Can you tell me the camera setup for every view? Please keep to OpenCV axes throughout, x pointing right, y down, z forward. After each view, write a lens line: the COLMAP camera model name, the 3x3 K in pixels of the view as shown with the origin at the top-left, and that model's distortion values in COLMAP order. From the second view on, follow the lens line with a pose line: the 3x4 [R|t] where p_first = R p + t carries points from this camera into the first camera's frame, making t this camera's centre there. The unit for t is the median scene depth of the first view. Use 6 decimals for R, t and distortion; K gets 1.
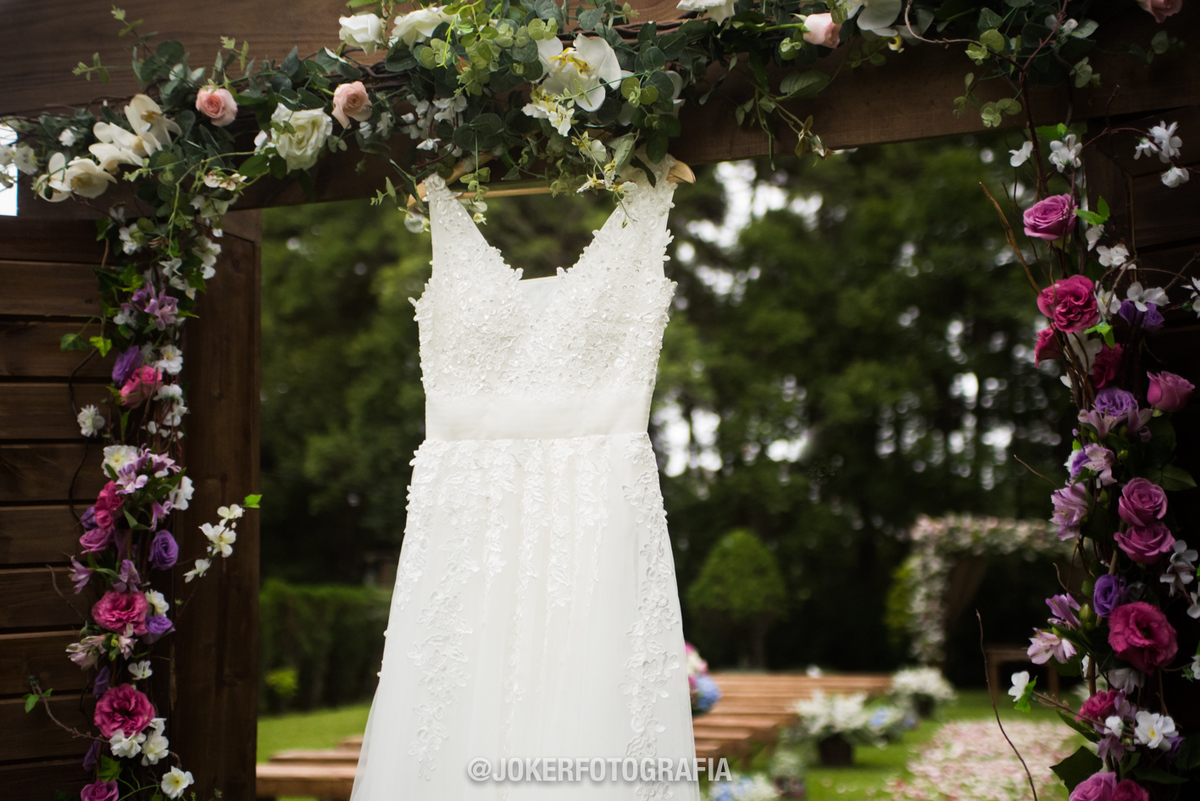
lens RADIAL K [[1577.9, 0, 600.0], [0, 1577.9, 400.5], [0, 0, 1]] dist [-0.001213, 0.857610]
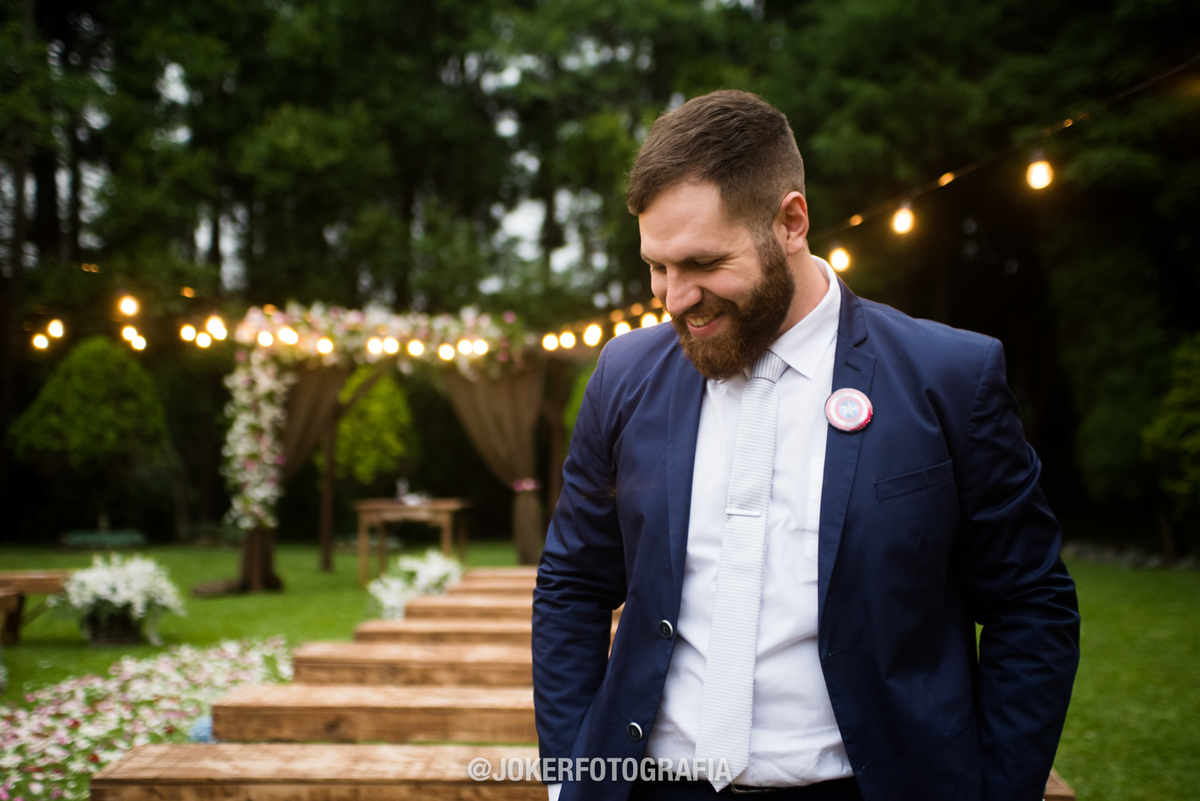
lens RADIAL K [[1506.0, 0, 600.0], [0, 1506.0, 400.5], [0, 0, 1]] dist [0.002889, 0.692948]
pose [[0.981244, -0.001073, 0.192769, 2.099918], [-0.018899, 0.994632, 0.101735, 0.434740], [-0.191844, -0.103470, 0.975956, 3.480658]]
